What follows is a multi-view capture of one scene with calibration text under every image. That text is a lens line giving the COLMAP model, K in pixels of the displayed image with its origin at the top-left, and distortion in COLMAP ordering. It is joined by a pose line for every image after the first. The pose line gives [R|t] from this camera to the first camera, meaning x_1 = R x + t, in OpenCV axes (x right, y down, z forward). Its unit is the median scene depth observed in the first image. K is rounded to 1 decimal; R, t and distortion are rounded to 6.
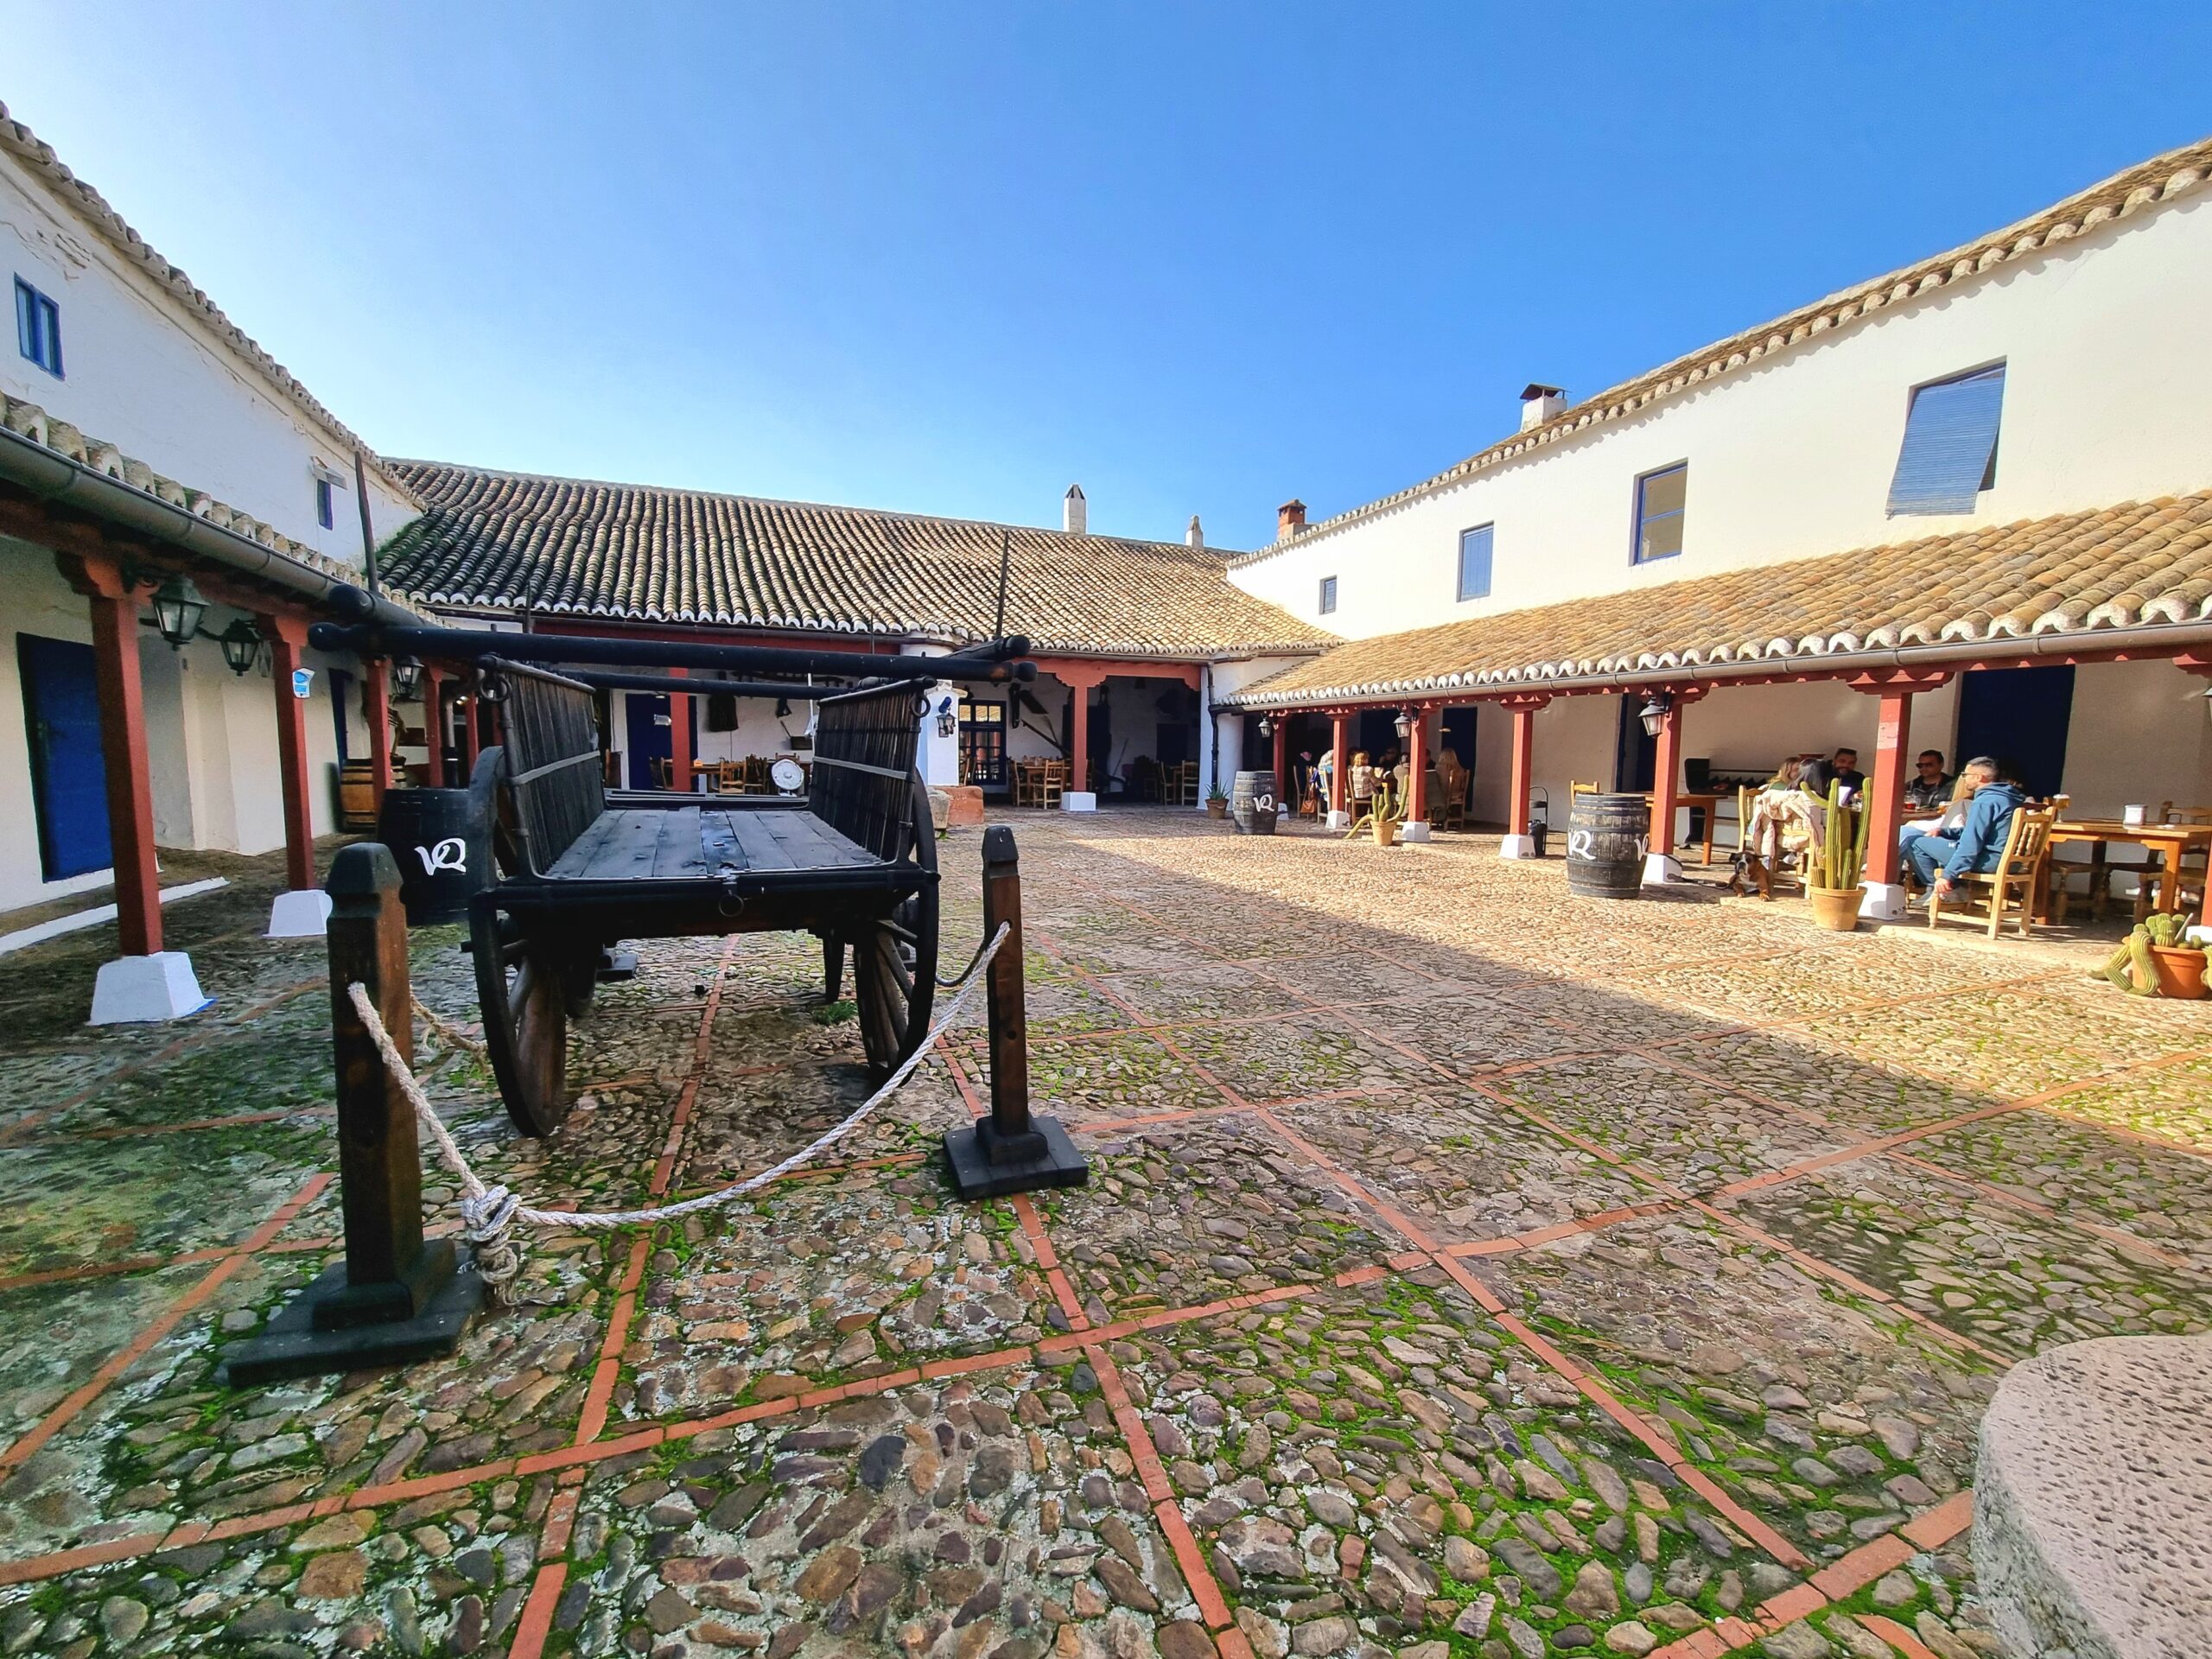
lens RADIAL K [[905.3, 0, 1081.0], [0, 905.3, 818.7], [0, 0, 1]] dist [0.006425, -0.003841]
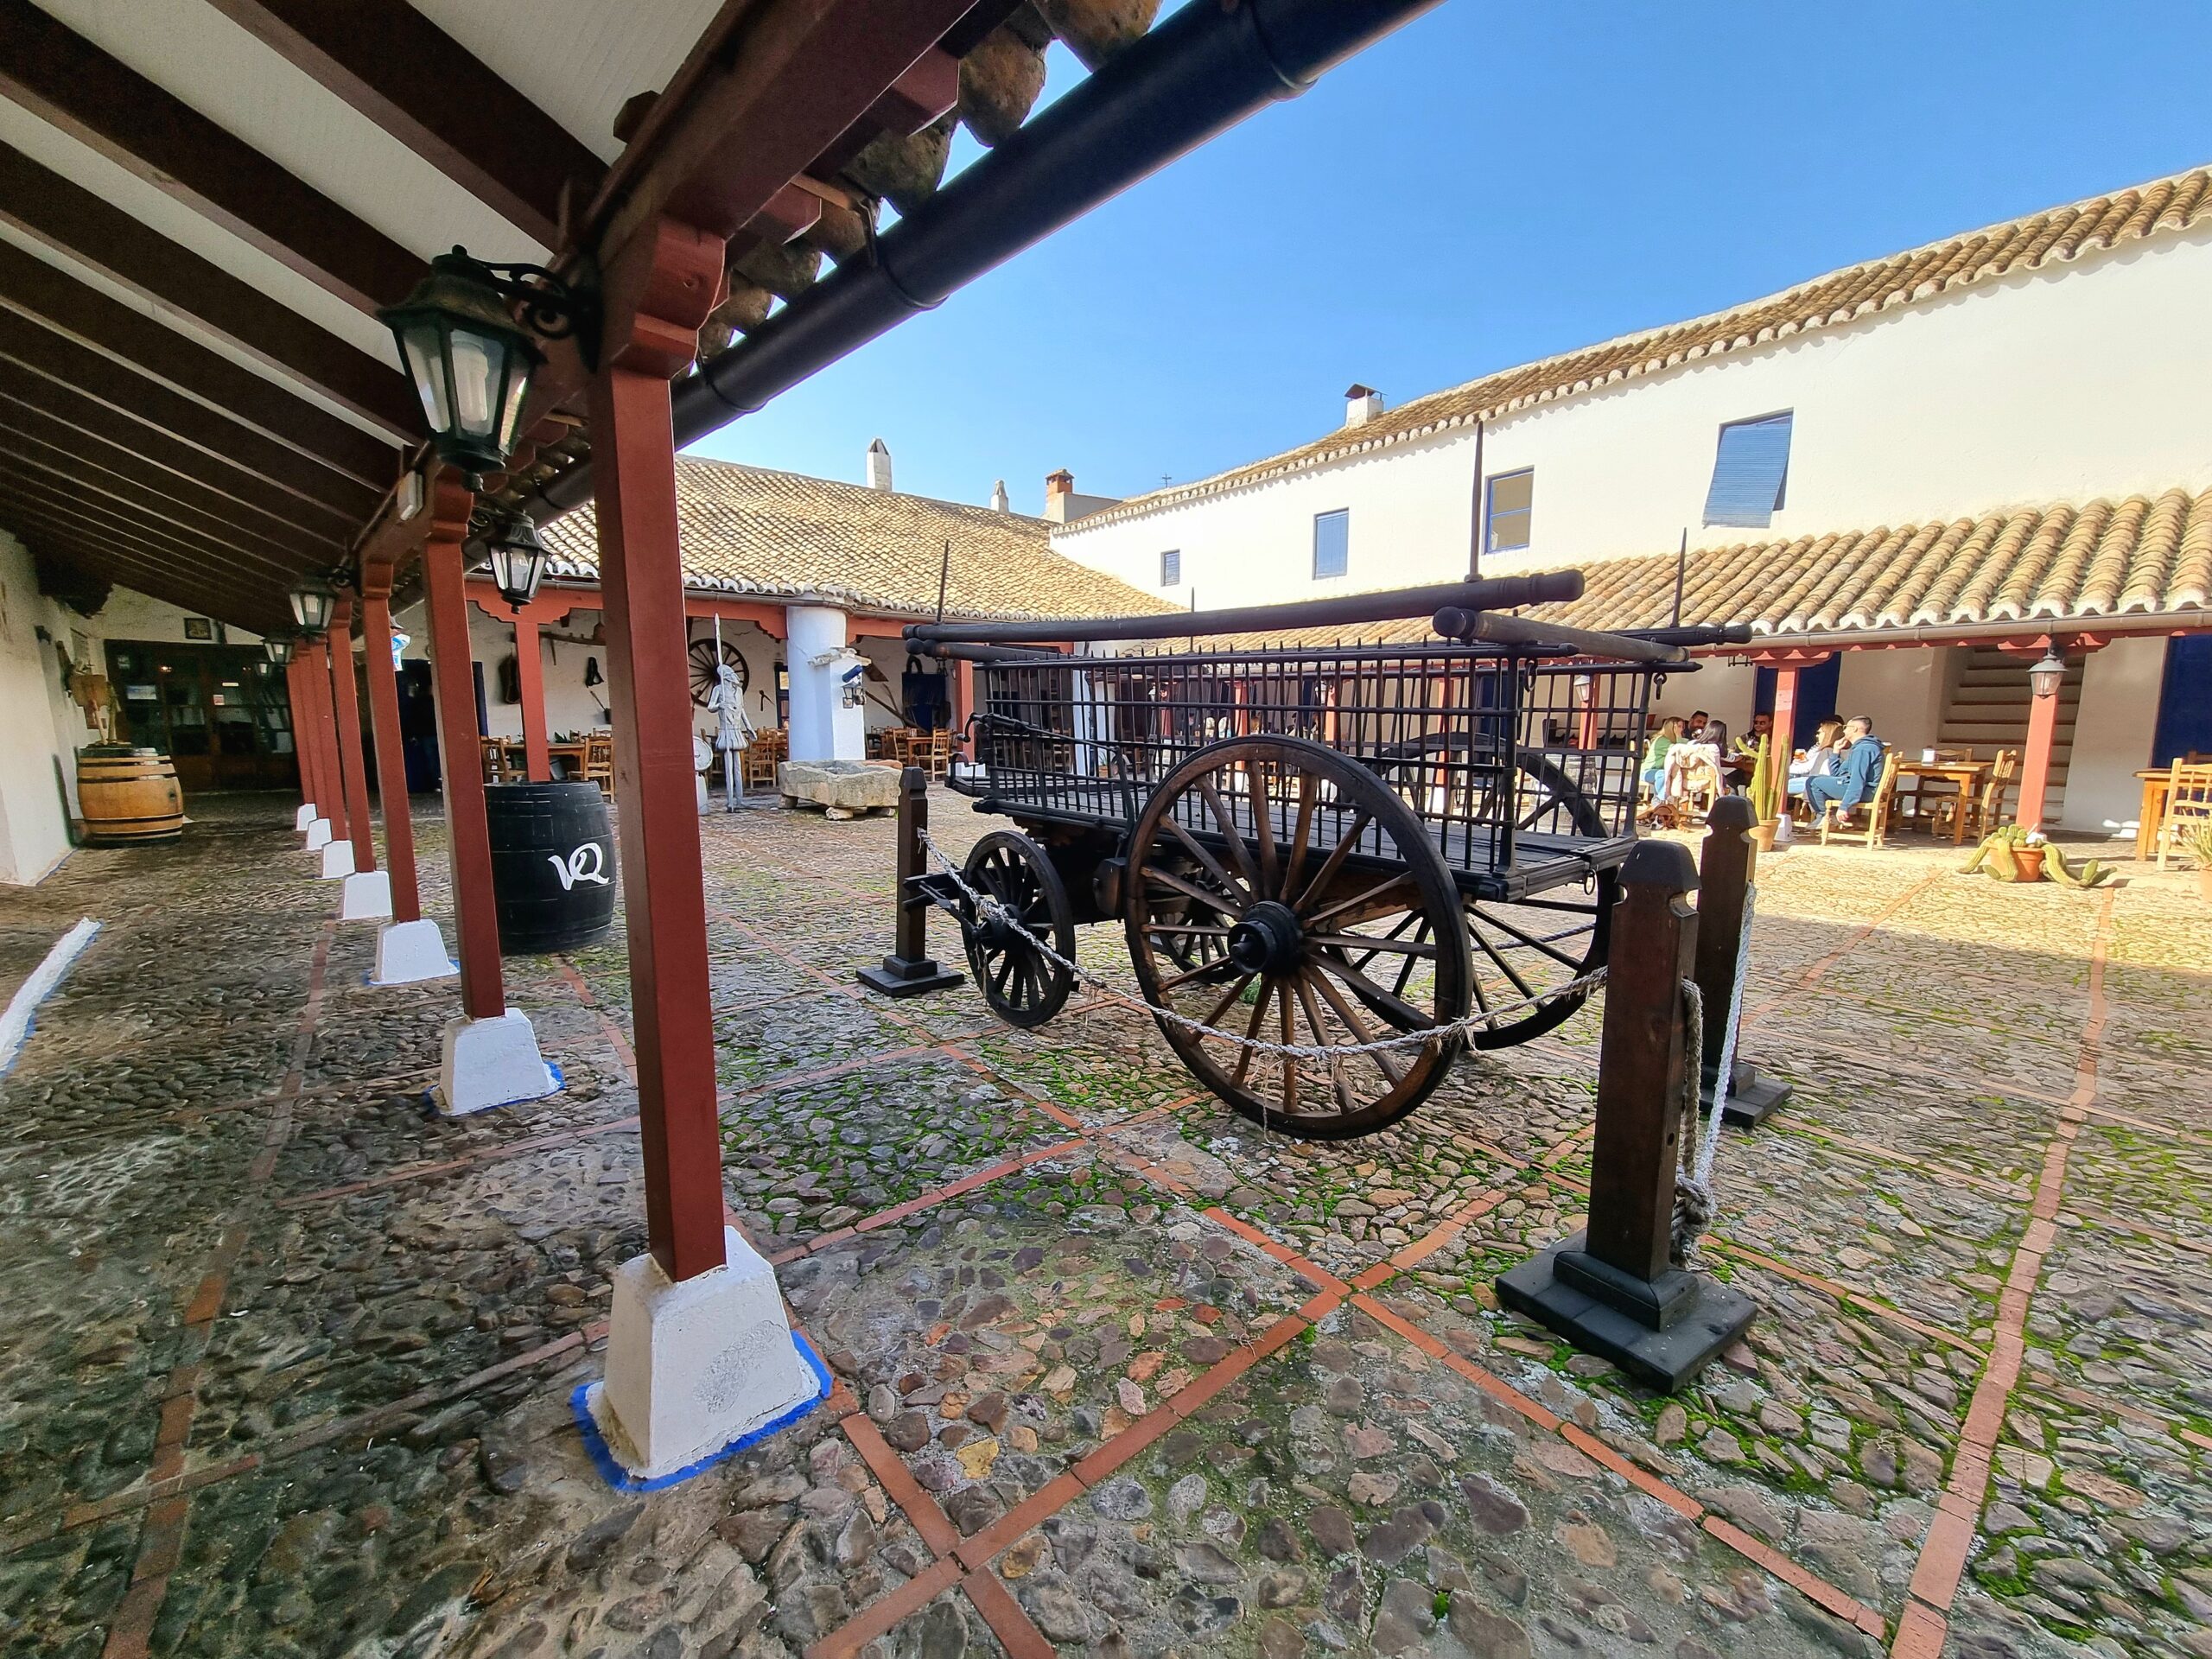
lens RADIAL K [[905.3, 0, 1093.3], [0, 905.3, 818.7], [0, 0, 1]] dist [0.006425, -0.003841]
pose [[0.947935, -0.050324, 0.314463, -0.360385], [0.038457, 0.998298, 0.043833, -0.013136], [-0.316134, -0.029457, 0.948257, 0.056765]]
